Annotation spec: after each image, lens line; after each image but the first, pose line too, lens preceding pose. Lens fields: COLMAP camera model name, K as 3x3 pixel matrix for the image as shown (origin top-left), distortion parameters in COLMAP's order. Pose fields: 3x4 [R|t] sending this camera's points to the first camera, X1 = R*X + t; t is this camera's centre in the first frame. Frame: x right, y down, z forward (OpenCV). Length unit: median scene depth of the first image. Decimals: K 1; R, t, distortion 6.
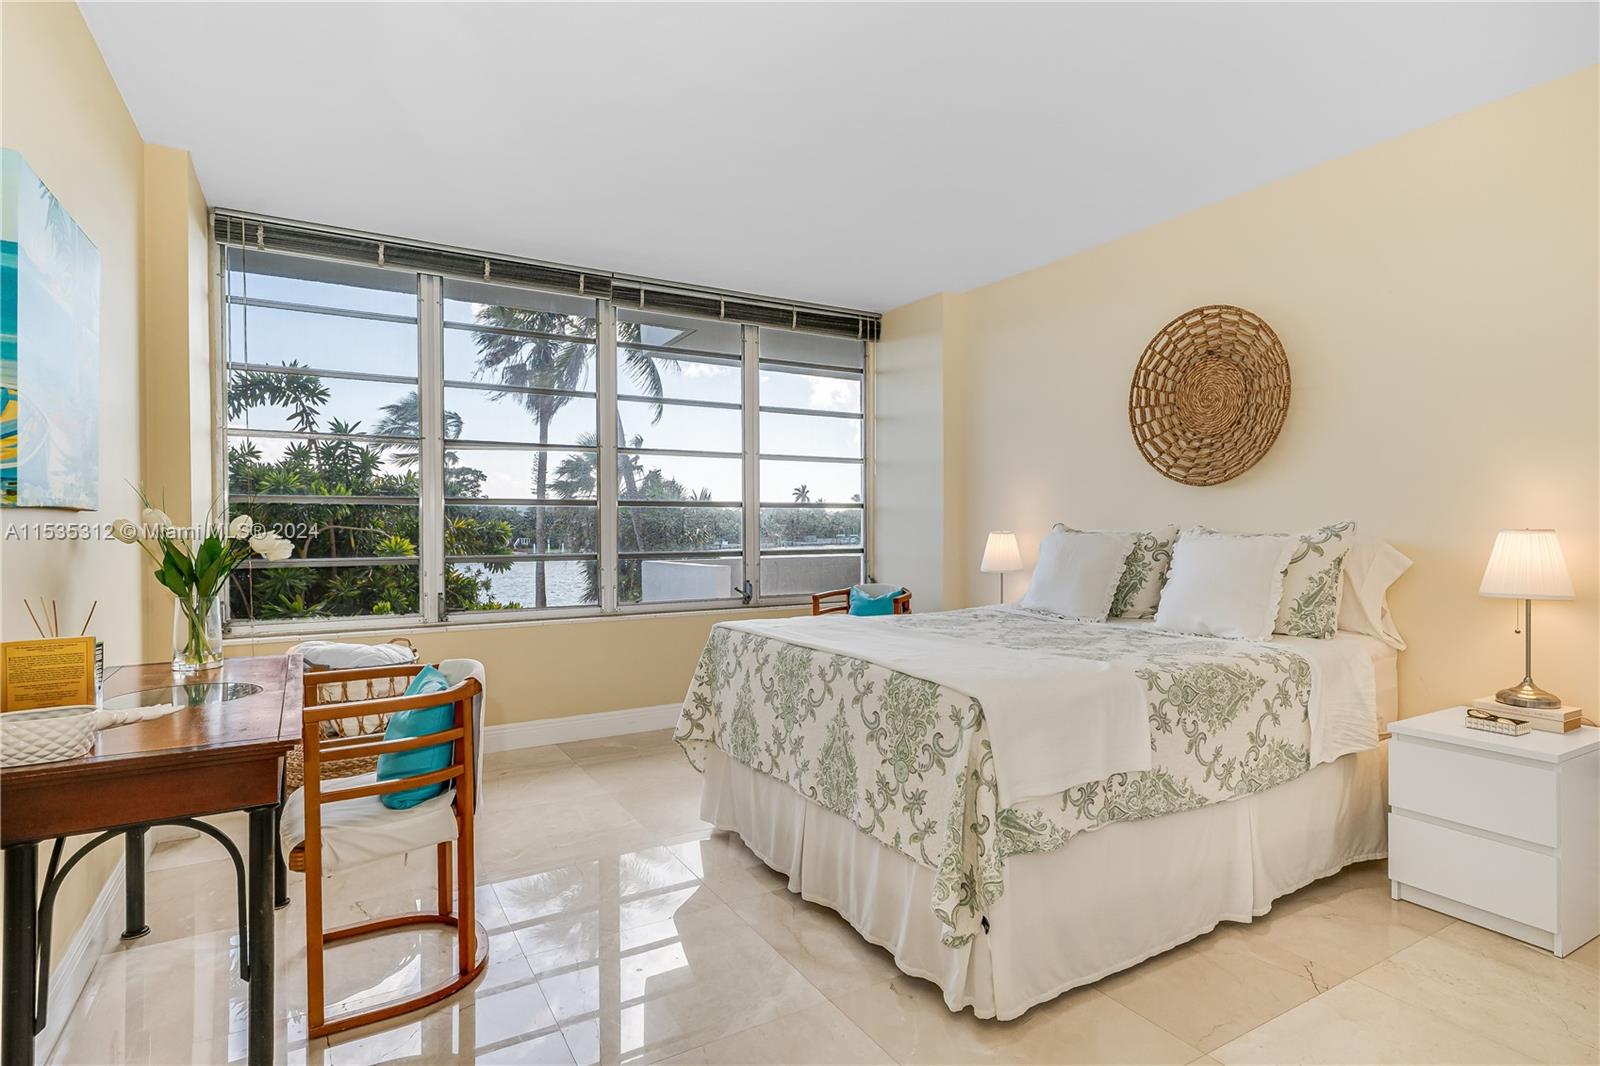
lens RADIAL K [[862.5, 0, 800.0], [0, 862.5, 533.0], [0, 0, 1]] dist [-0.001614, -0.000364]
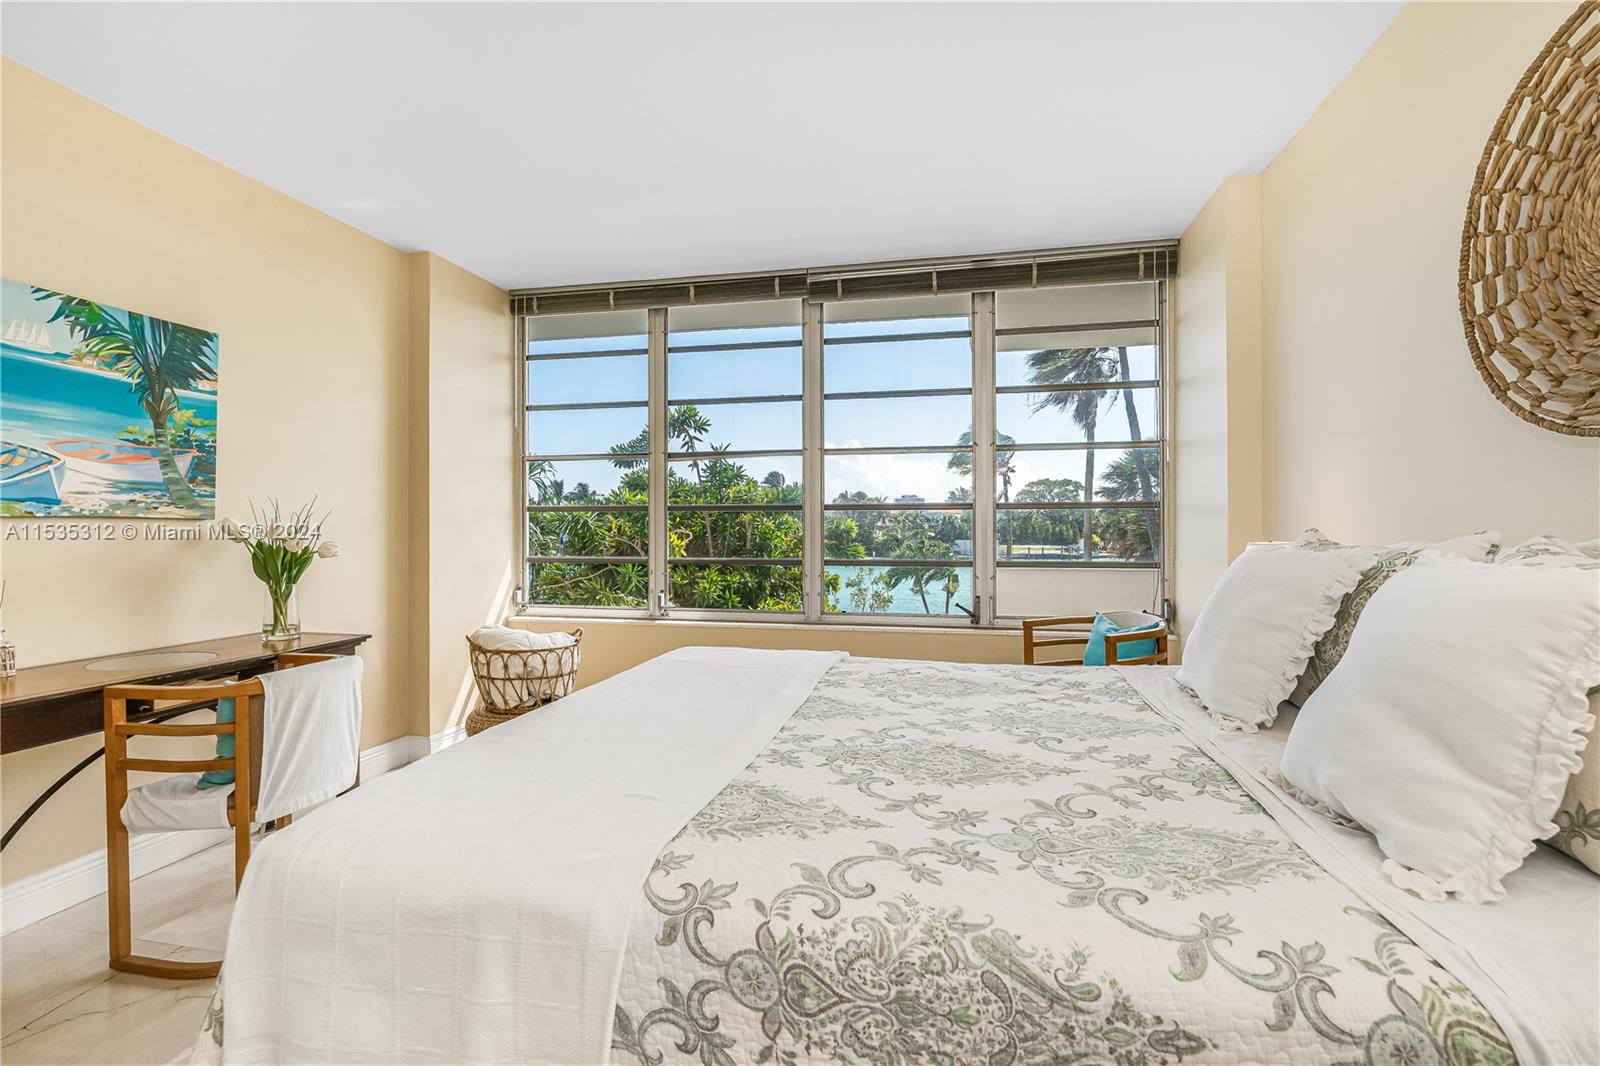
lens RADIAL K [[737.5, 0, 800.0], [0, 737.5, 533.0], [0, 0, 1]] dist [-0.005181, 0.000062]
pose [[0.723905, 0.004039, -0.689888, 0.403971], [-0.006291, 0.999980, -0.000746, -0.006387], [0.689871, 0.004880, 0.723916, 0.464902]]
